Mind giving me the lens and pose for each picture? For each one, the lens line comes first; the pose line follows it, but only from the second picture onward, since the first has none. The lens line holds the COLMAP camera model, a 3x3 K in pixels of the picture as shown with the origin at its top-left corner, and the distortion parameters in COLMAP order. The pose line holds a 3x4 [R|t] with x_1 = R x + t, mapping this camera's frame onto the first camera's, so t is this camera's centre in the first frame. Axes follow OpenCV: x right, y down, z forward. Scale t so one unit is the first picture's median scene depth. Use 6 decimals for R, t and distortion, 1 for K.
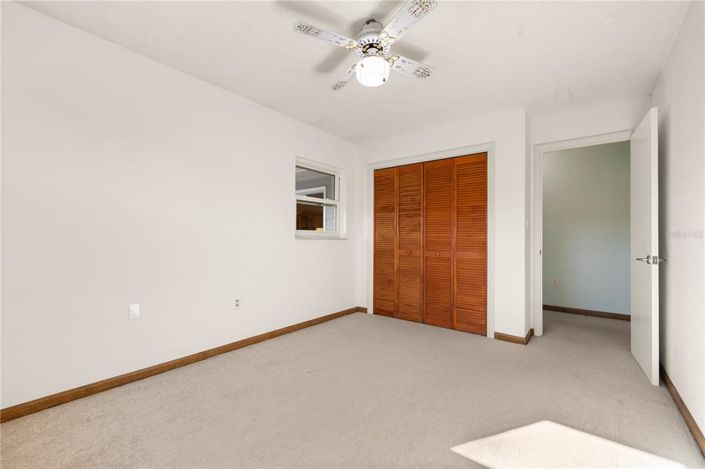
lens RADIAL K [[302.7, 0, 355.3], [0, 302.7, 235.1], [0, 0, 1]] dist [-0.000520, 0.000270]
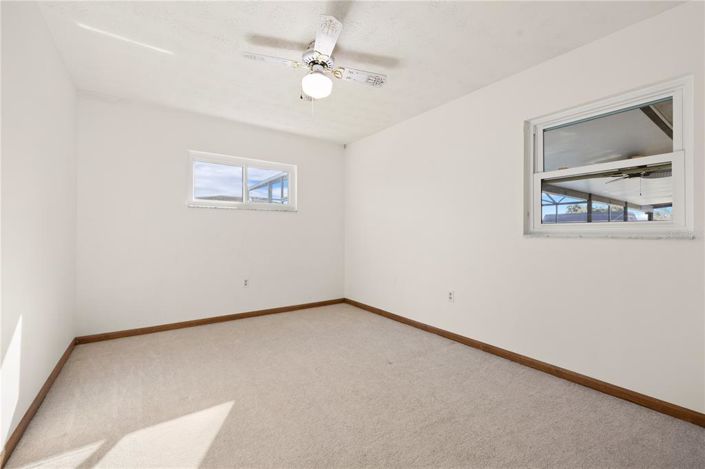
lens RADIAL K [[302.7, 0, 355.9], [0, 302.7, 233.9], [0, 0, 1]] dist [-0.000520, 0.000270]
pose [[-0.282176, -0.011737, -0.959291, 0.685054], [-0.004153, 0.999931, -0.011012, 0.018438], [0.959354, 0.000877, -0.282205, 0.928830]]
